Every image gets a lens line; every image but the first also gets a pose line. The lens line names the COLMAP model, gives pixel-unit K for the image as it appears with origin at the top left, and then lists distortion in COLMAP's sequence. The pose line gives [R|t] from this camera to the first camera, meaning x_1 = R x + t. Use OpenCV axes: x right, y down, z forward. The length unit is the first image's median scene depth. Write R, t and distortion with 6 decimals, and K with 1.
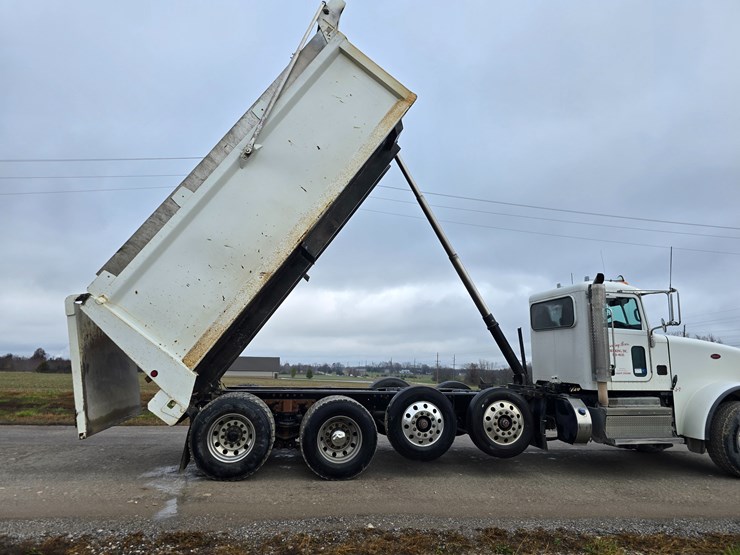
lens RADIAL K [[489.9, 0, 374.6], [0, 489.9, 265.0], [0, 0, 1]] dist [0.063410, -0.039350]
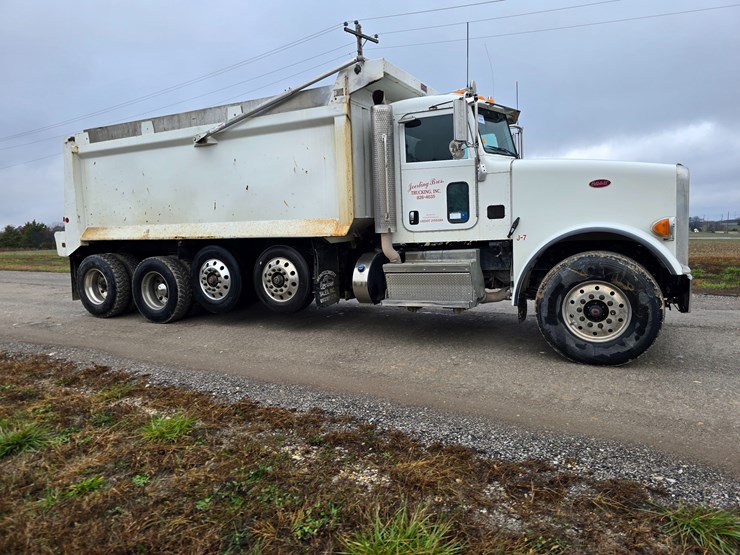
lens RADIAL K [[488.0, 0, 387.6], [0, 488.0, 263.6], [0, 0, 1]] dist [0.070132, -0.058836]
pose [[0.808738, -0.002606, -0.588163, 0.984684], [0.162673, 0.961974, 0.219417, 0.117650], [0.565225, -0.273129, 0.778409, 0.396959]]
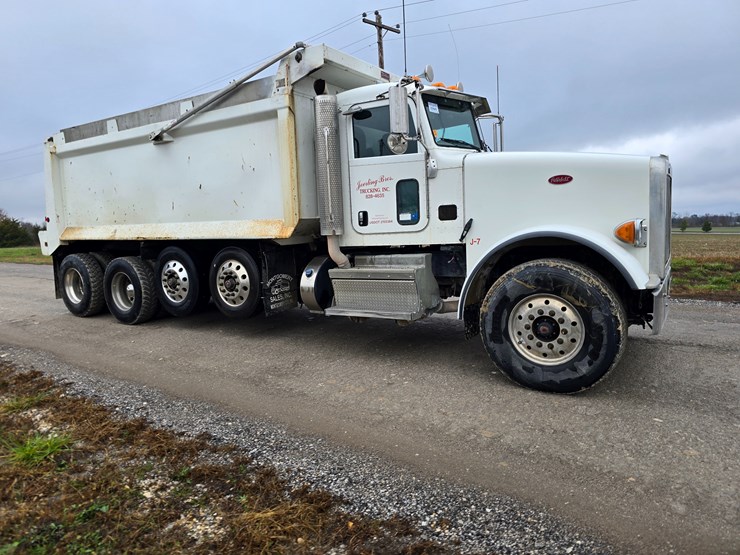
lens RADIAL K [[489.9, 0, 374.6], [0, 489.9, 265.0], [0, 0, 1]] dist [0.063410, -0.039350]
pose [[0.737330, 0.012221, -0.675422, 1.062359], [0.178683, 0.960698, 0.212443, 0.143371], [0.651473, -0.277327, 0.706168, 0.547756]]
